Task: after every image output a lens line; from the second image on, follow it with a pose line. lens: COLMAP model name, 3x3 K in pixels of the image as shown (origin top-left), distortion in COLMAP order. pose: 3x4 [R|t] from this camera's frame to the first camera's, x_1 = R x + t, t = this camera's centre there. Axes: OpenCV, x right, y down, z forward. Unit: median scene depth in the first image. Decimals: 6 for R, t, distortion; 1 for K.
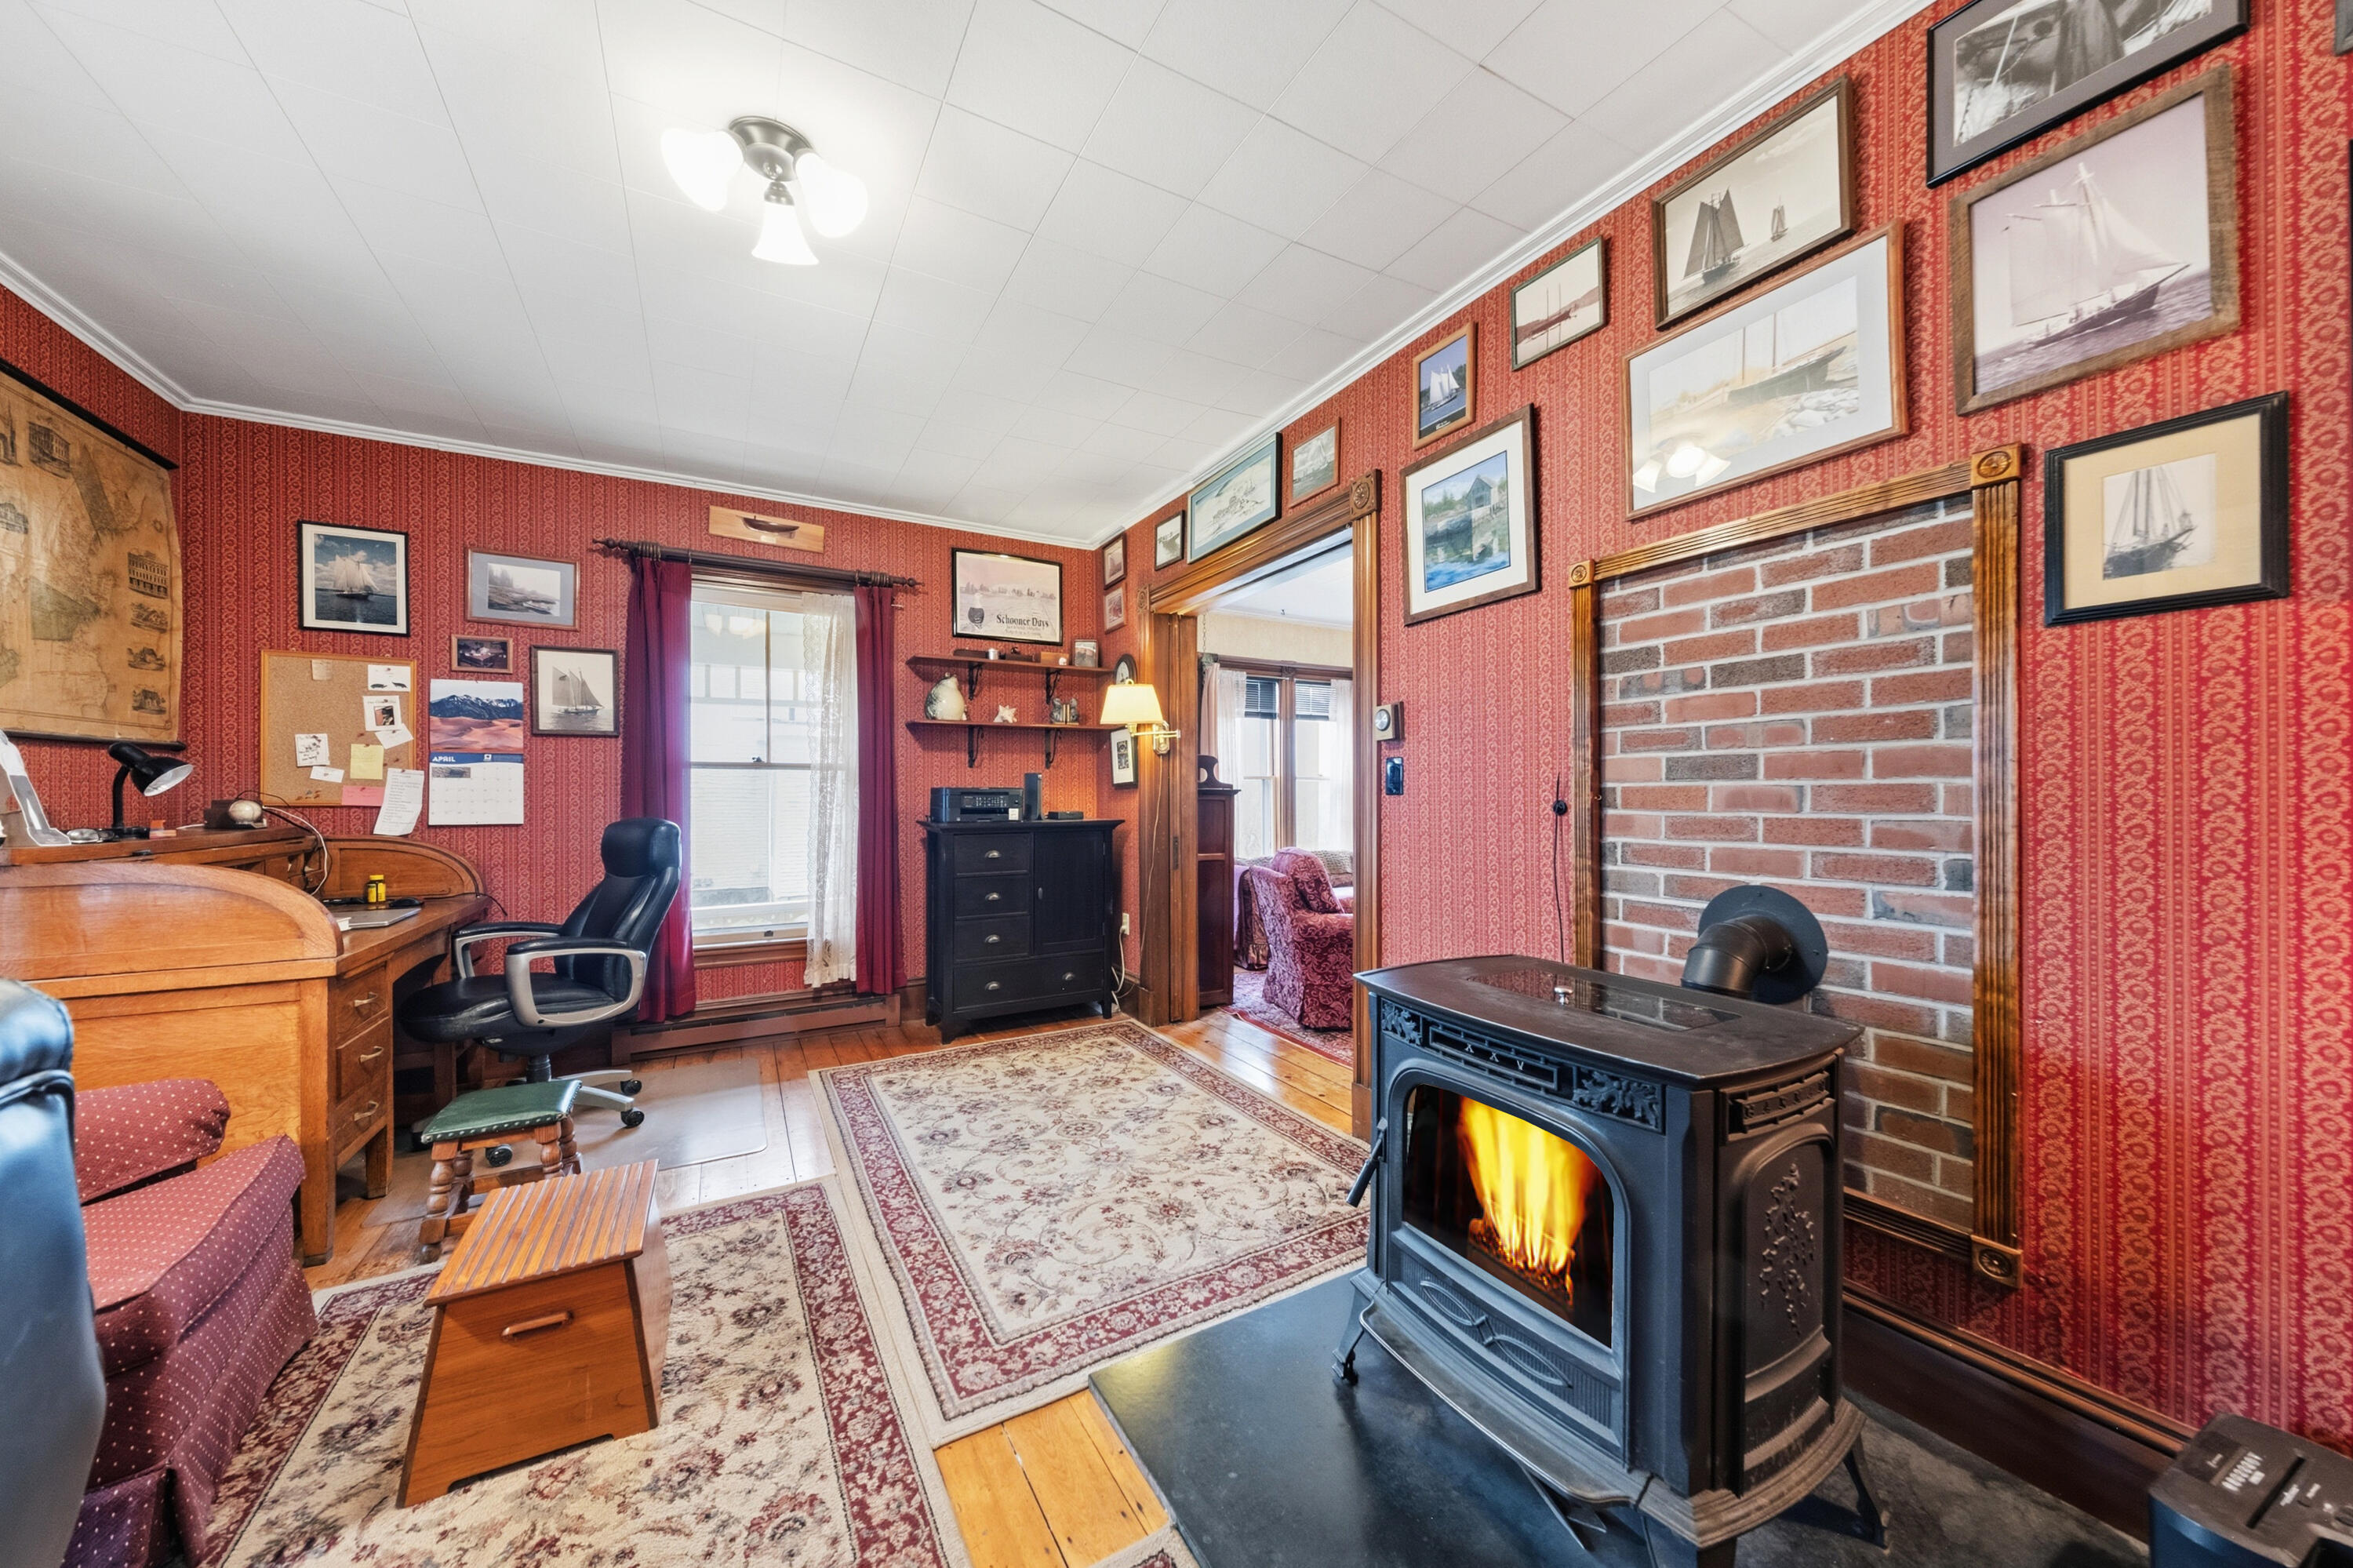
lens RADIAL K [[905.3, 0, 1188.1], [0, 905.3, 783.7], [0, 0, 1]] dist [0.038062, -0.012898]
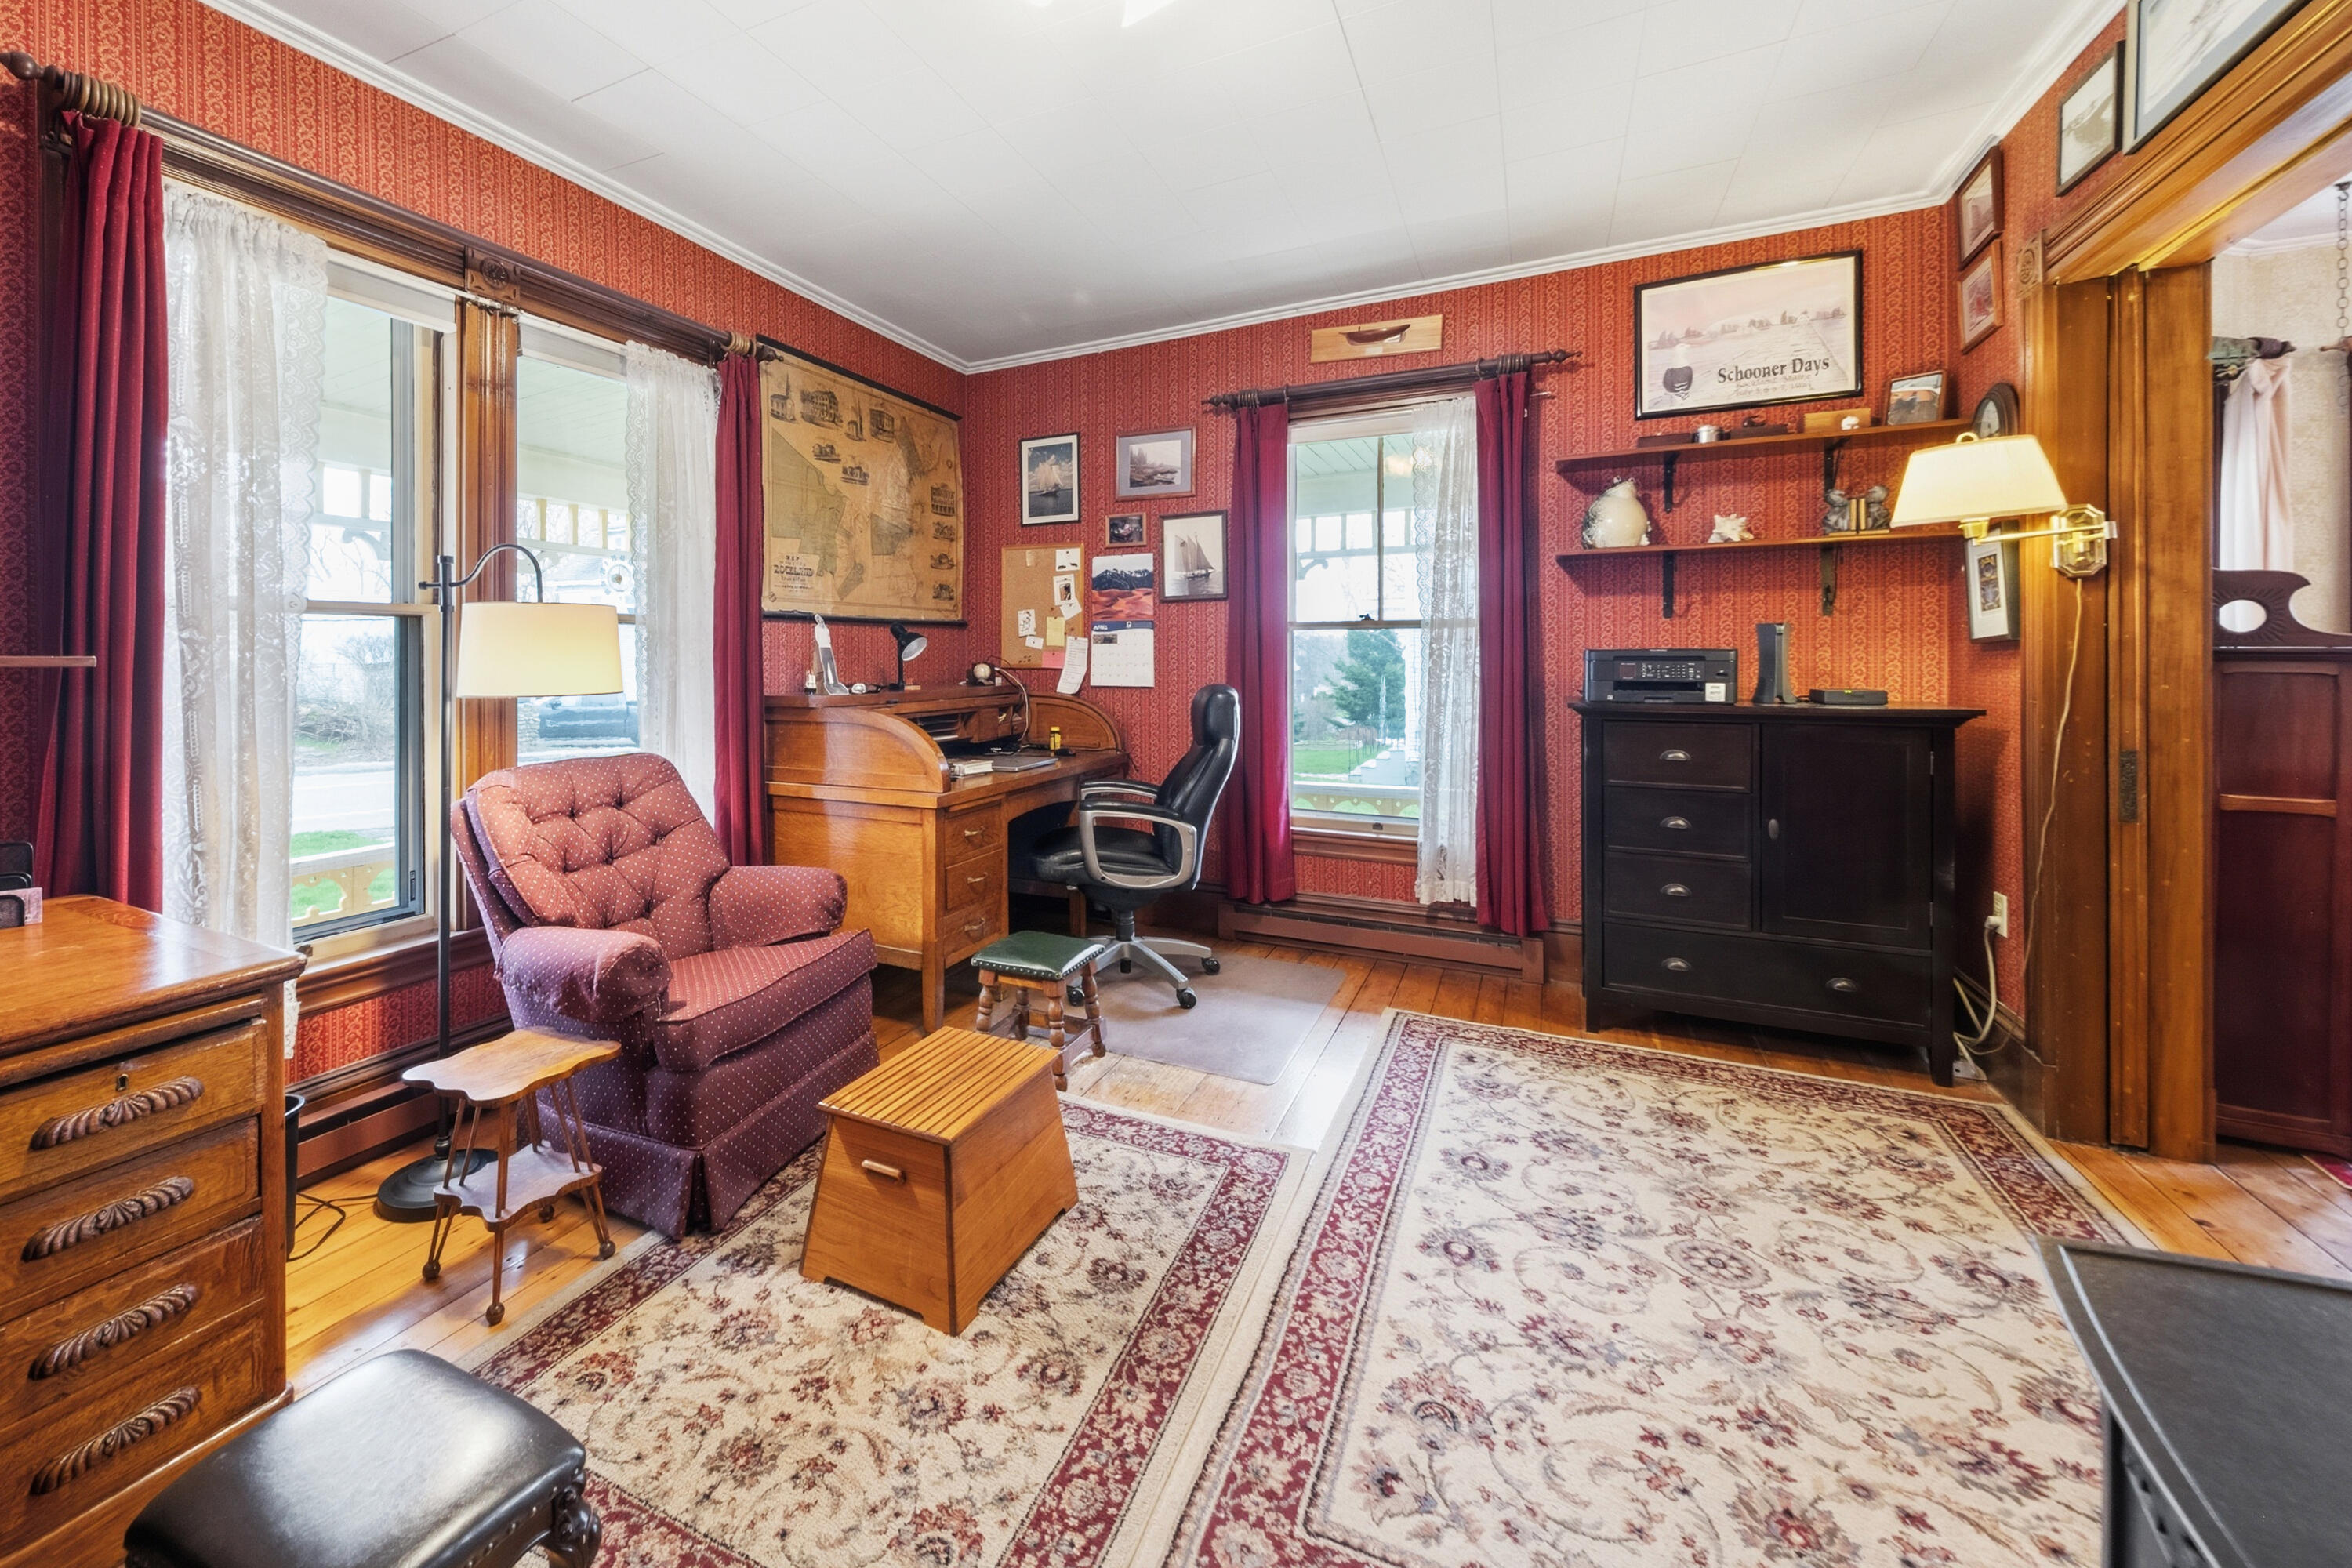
lens RADIAL K [[1007.9, 0, 1174.6], [0, 1007.9, 646.7], [0, 0, 1]] dist [0.025673, -0.011879]
pose [[0.494215, -0.006567, -0.869315, 0.296297], [0.013878, 0.999904, 0.000336, -0.002560], [0.869229, -0.012230, 0.494259, 0.464052]]
